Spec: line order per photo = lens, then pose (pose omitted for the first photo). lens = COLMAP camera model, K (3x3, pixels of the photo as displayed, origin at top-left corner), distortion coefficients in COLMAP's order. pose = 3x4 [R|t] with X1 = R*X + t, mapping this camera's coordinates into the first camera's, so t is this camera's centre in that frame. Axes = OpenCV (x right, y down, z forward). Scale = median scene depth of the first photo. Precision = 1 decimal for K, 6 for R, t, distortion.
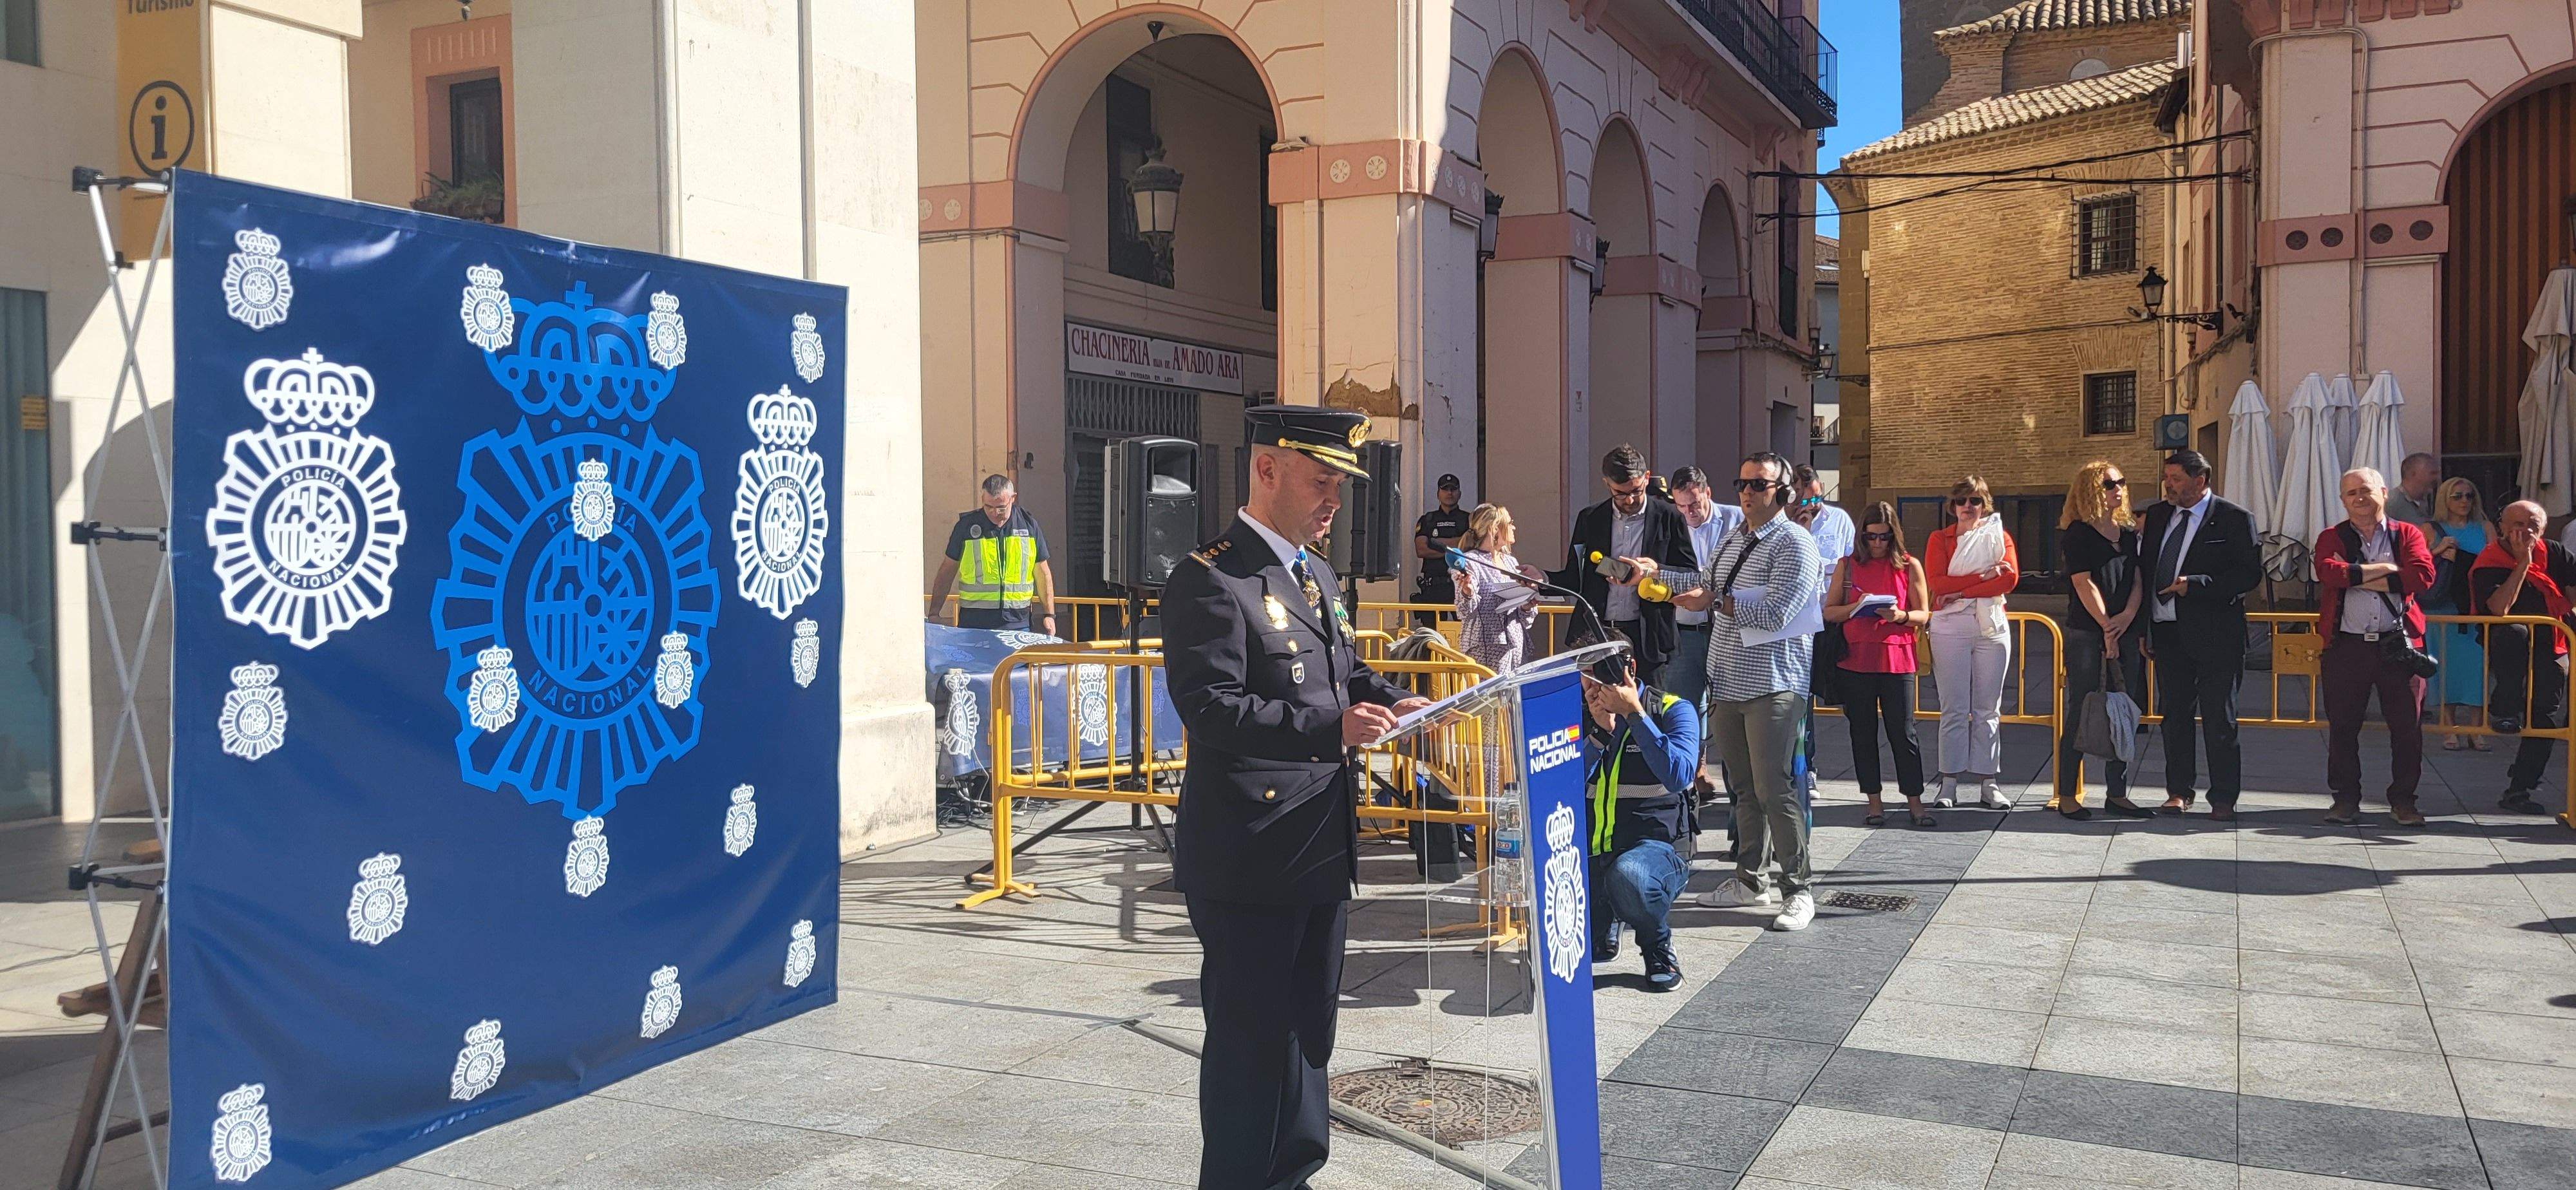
lens RADIAL K [[1971.9, 0, 1321.2], [0, 1971.9, 577.9], [0, 0, 1]] dist [0.065685, -0.025696]
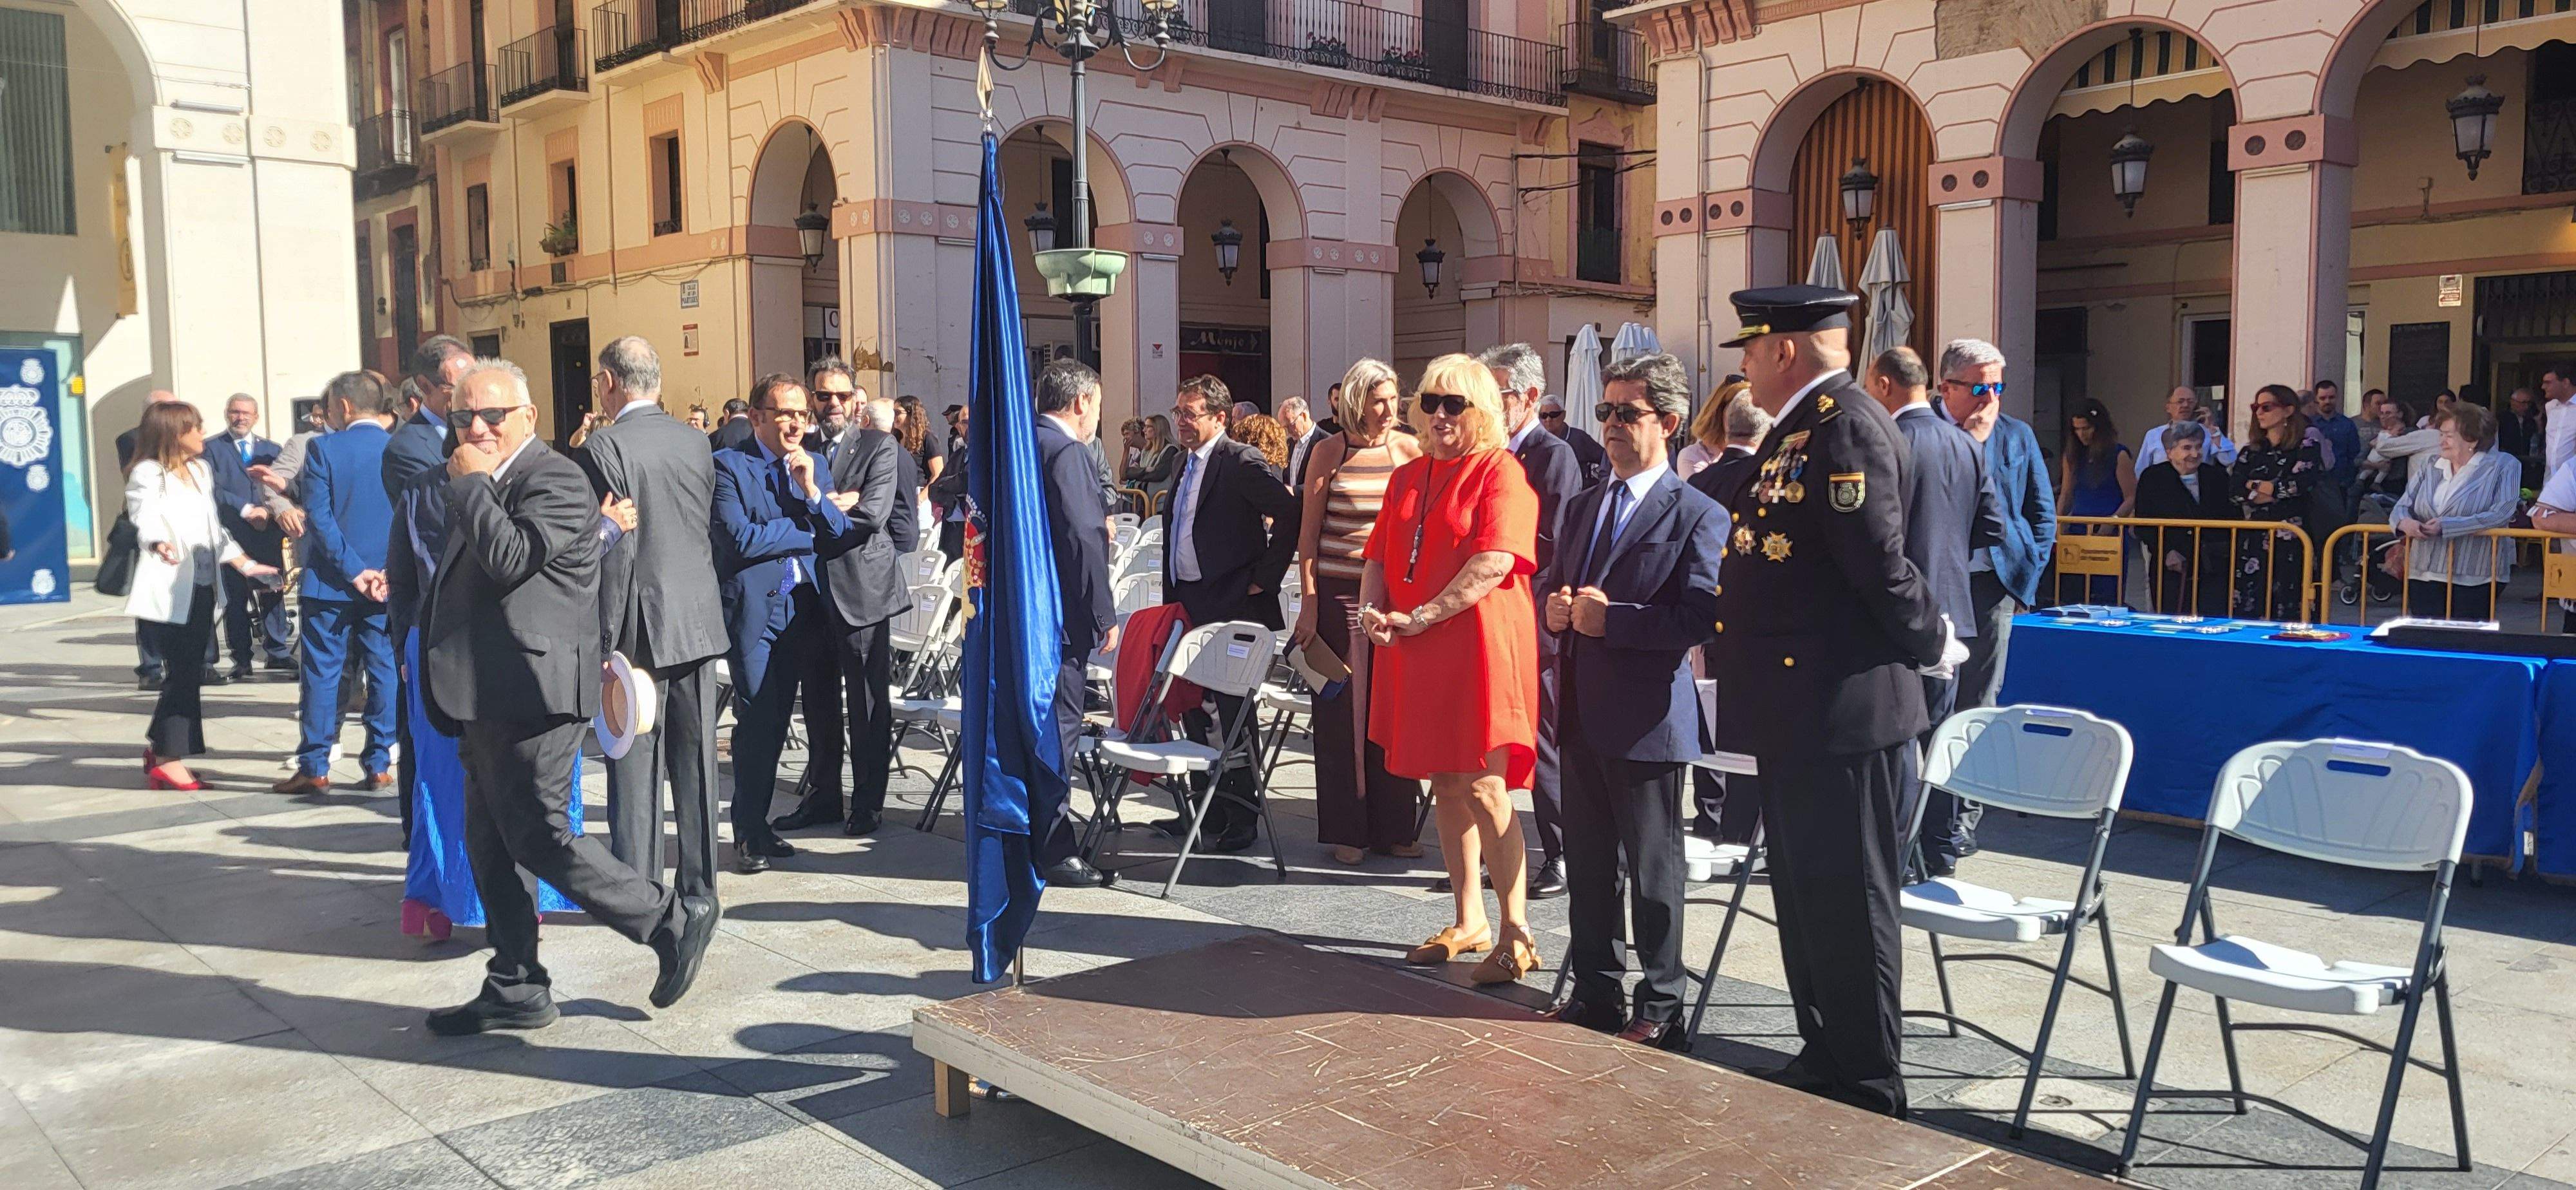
lens RADIAL K [[1971.9, 0, 1247.9], [0, 1971.9, 594.1], [0, 0, 1]] dist [0.065685, -0.025696]
pose [[0.917864, 0.032010, -0.395602, 0.872475], [-0.011342, 0.998451, 0.054475, 0.009542], [0.396733, -0.045514, 0.916805, -0.344808]]
